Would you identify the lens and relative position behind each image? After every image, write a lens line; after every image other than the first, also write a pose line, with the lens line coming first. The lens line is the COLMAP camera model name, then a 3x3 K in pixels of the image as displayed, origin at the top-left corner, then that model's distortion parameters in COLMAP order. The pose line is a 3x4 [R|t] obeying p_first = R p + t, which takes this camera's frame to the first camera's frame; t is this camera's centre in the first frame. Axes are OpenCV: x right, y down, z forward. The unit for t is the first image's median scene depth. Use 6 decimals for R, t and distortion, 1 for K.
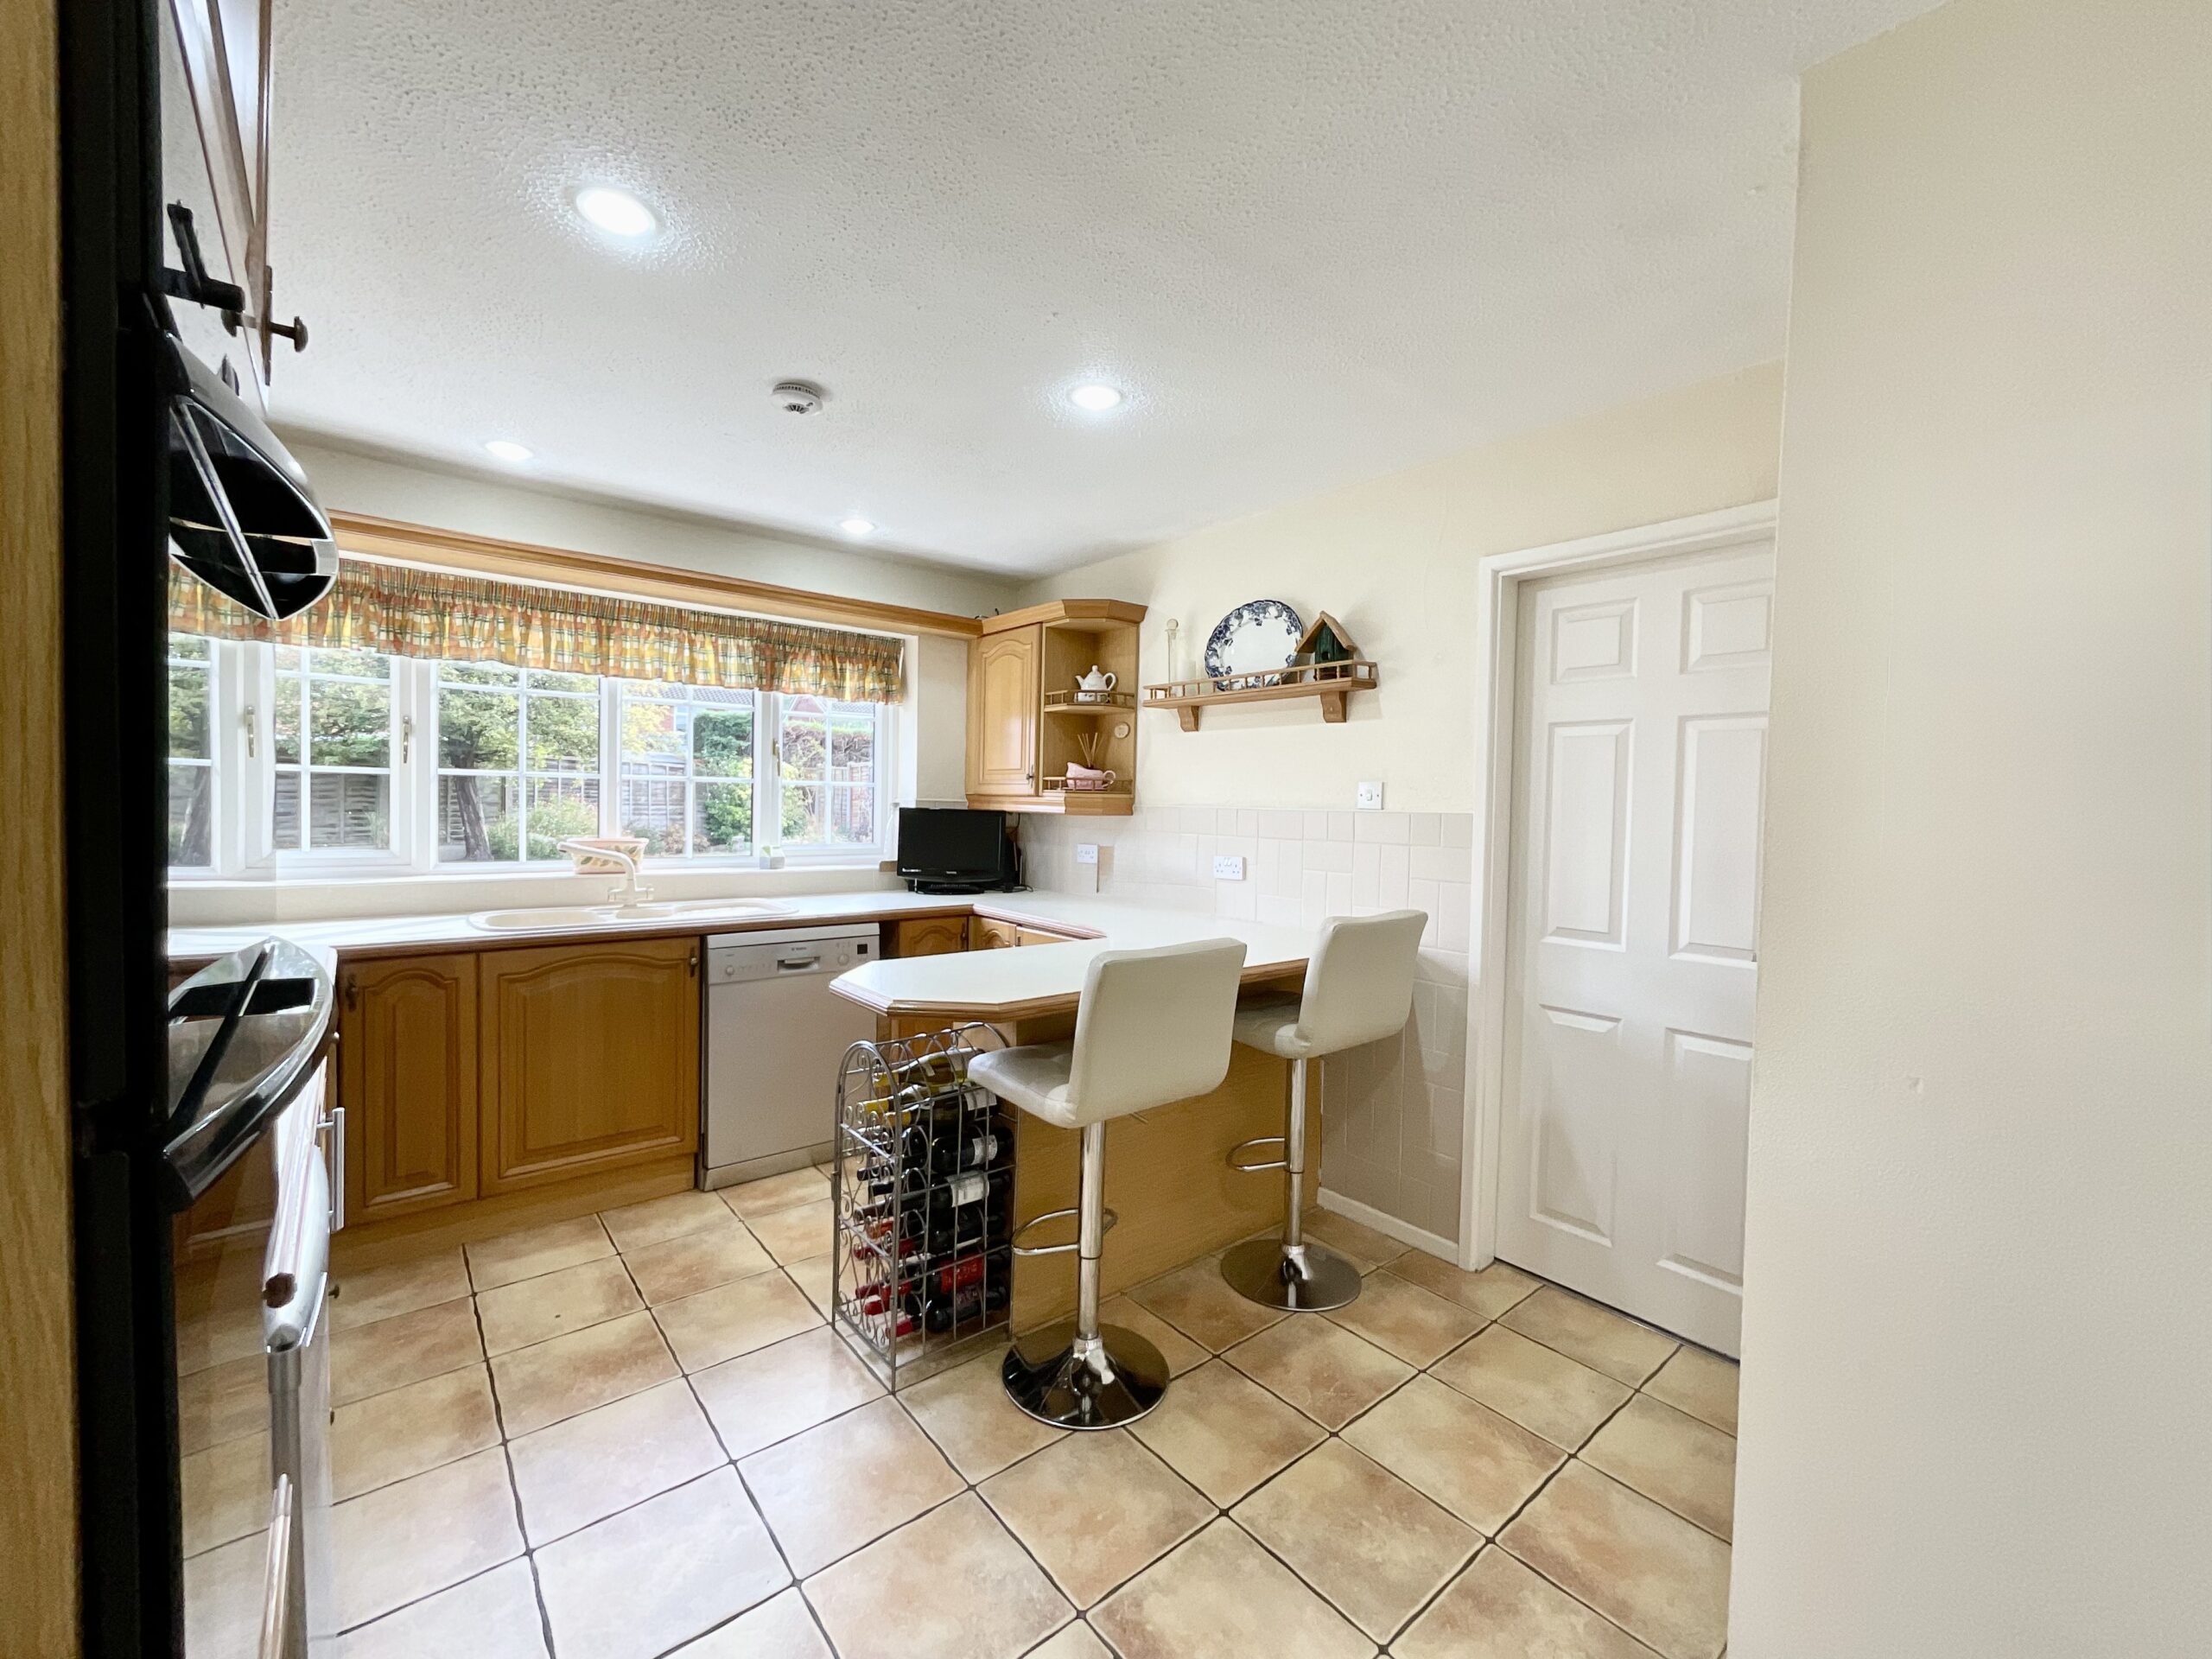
lens RADIAL K [[896.3, 0, 1106.0], [0, 896.3, 829.5], [0, 0, 1]] dist [0.000458, 0.000358]
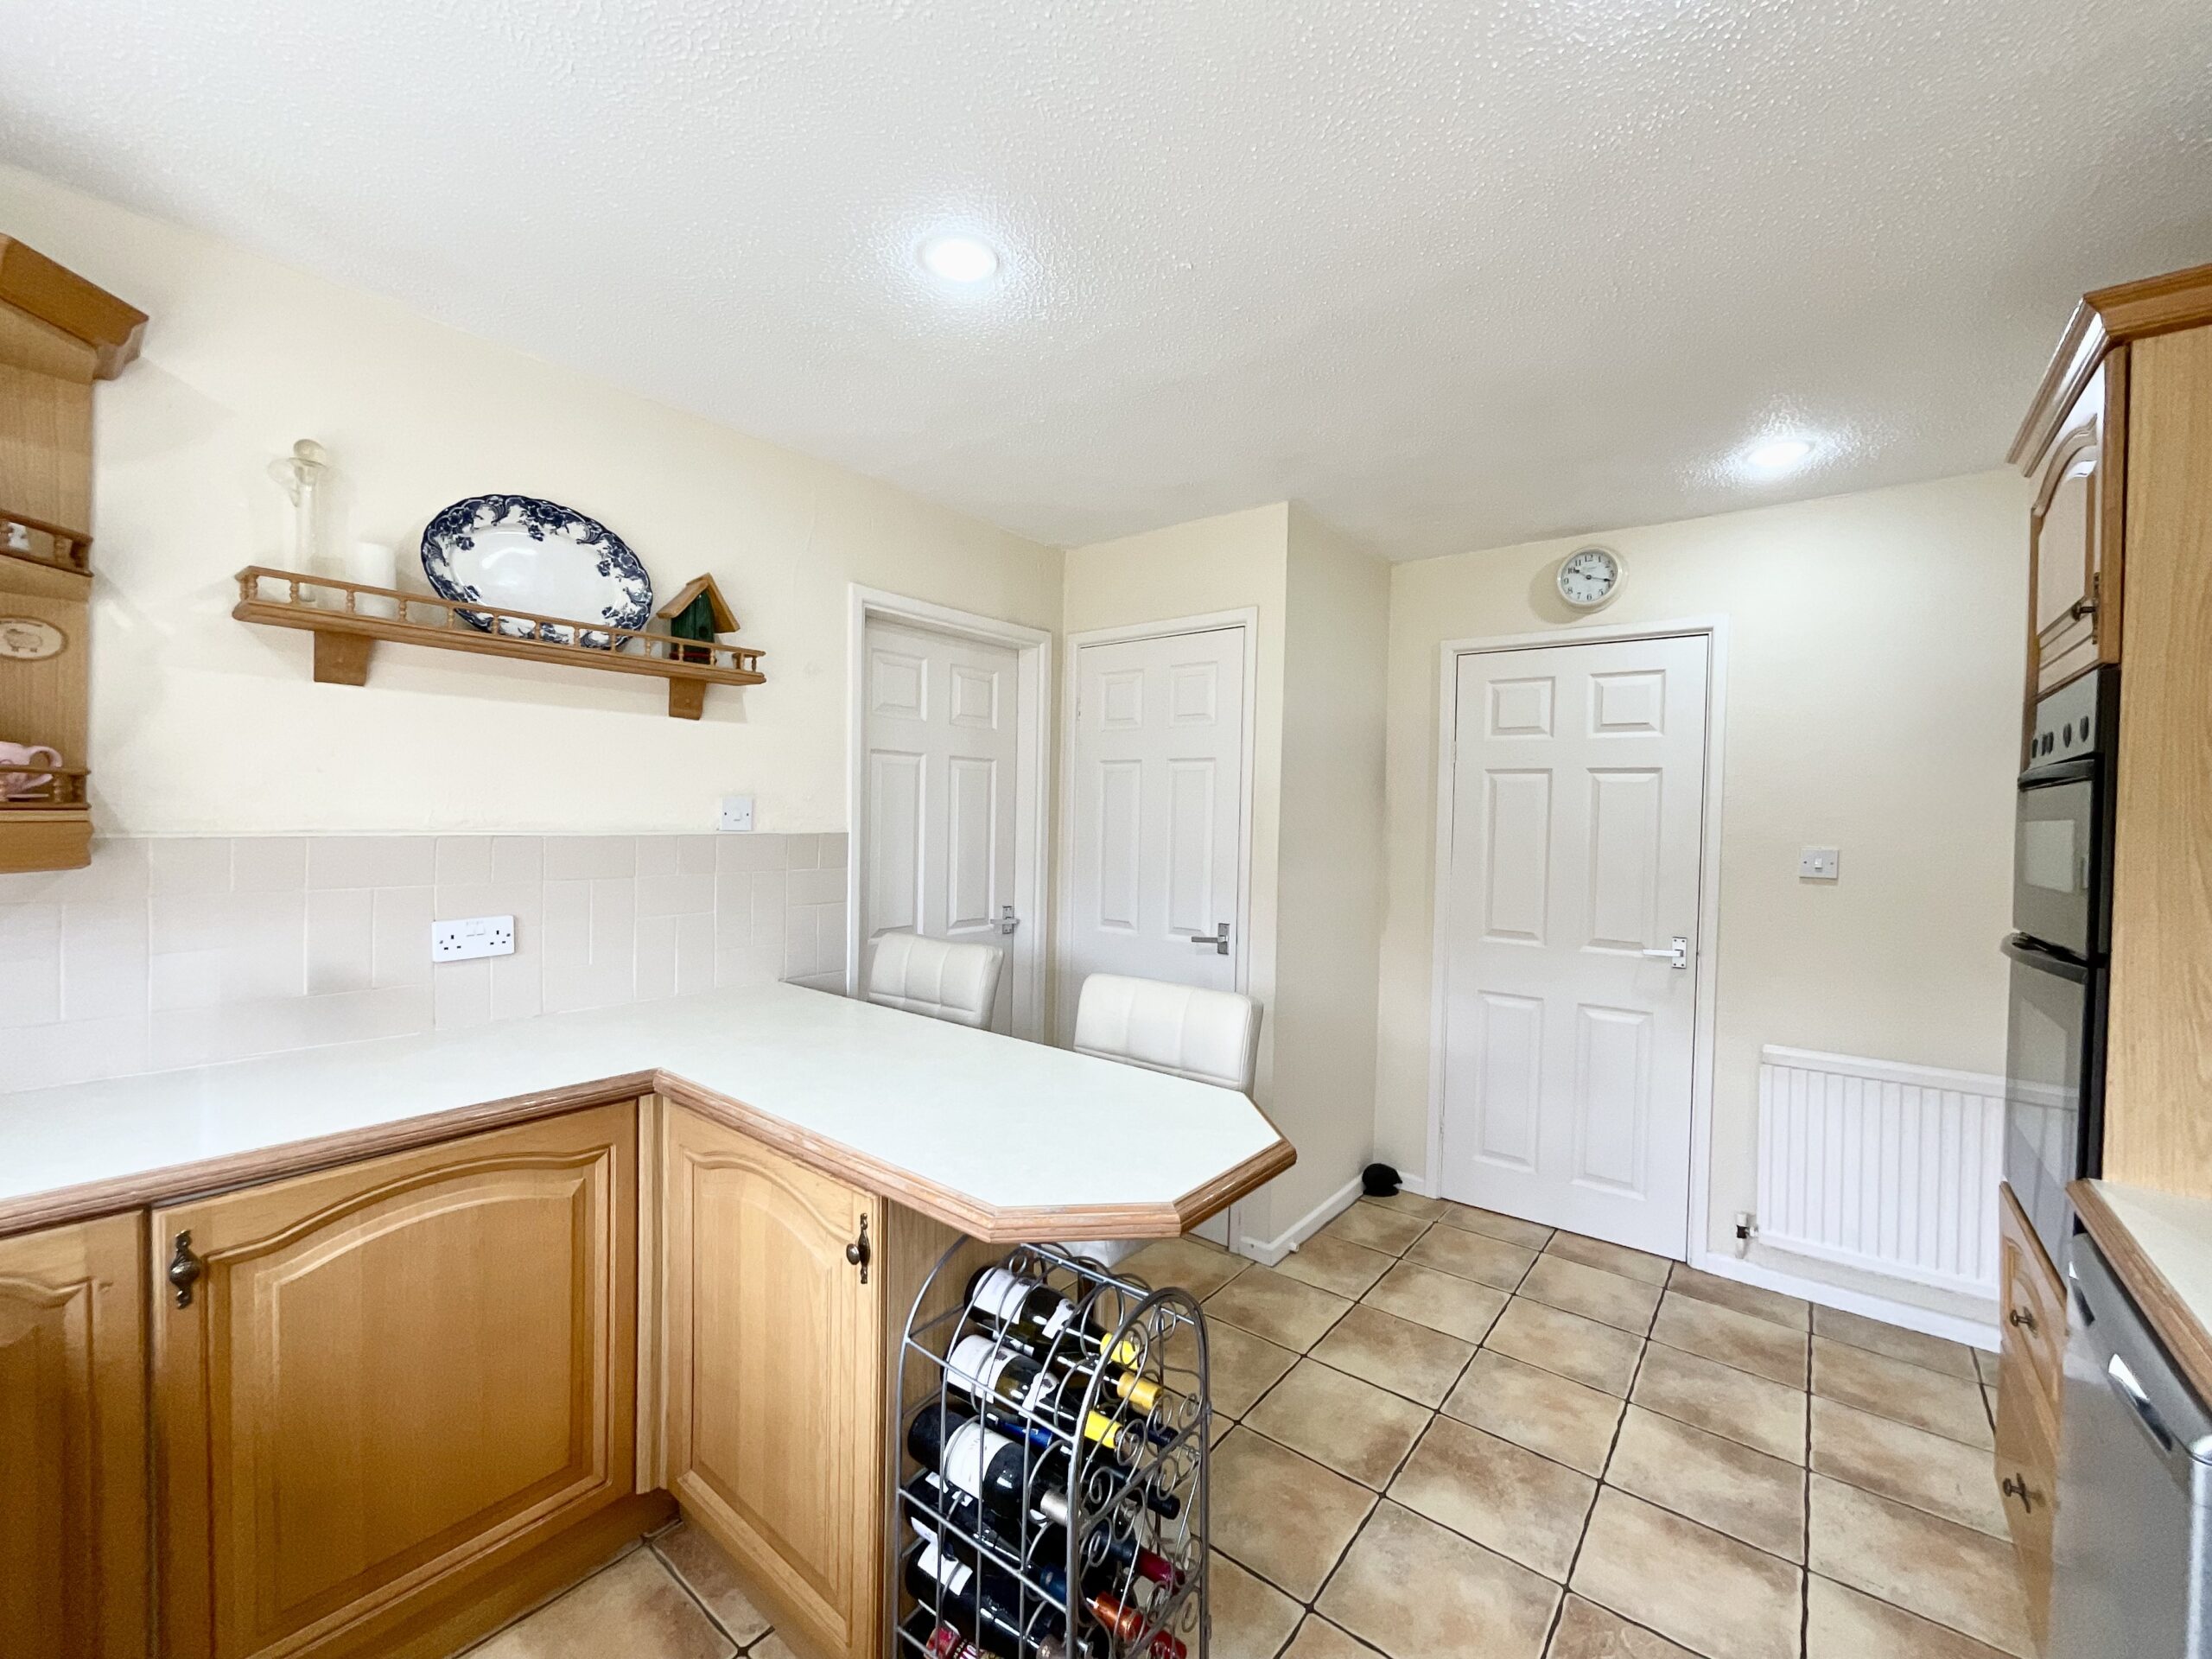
lens RADIAL K [[903.3, 0, 1106.0], [0, 903.3, 829.5], [0, 0, 1]] dist [-0.001111, 0.000214]
pose [[-0.211943, -0.042454, 0.976359, -0.553101], [0.012098, 0.998865, 0.046059, -0.054937], [-0.977207, 0.021574, -0.211189, 0.790873]]
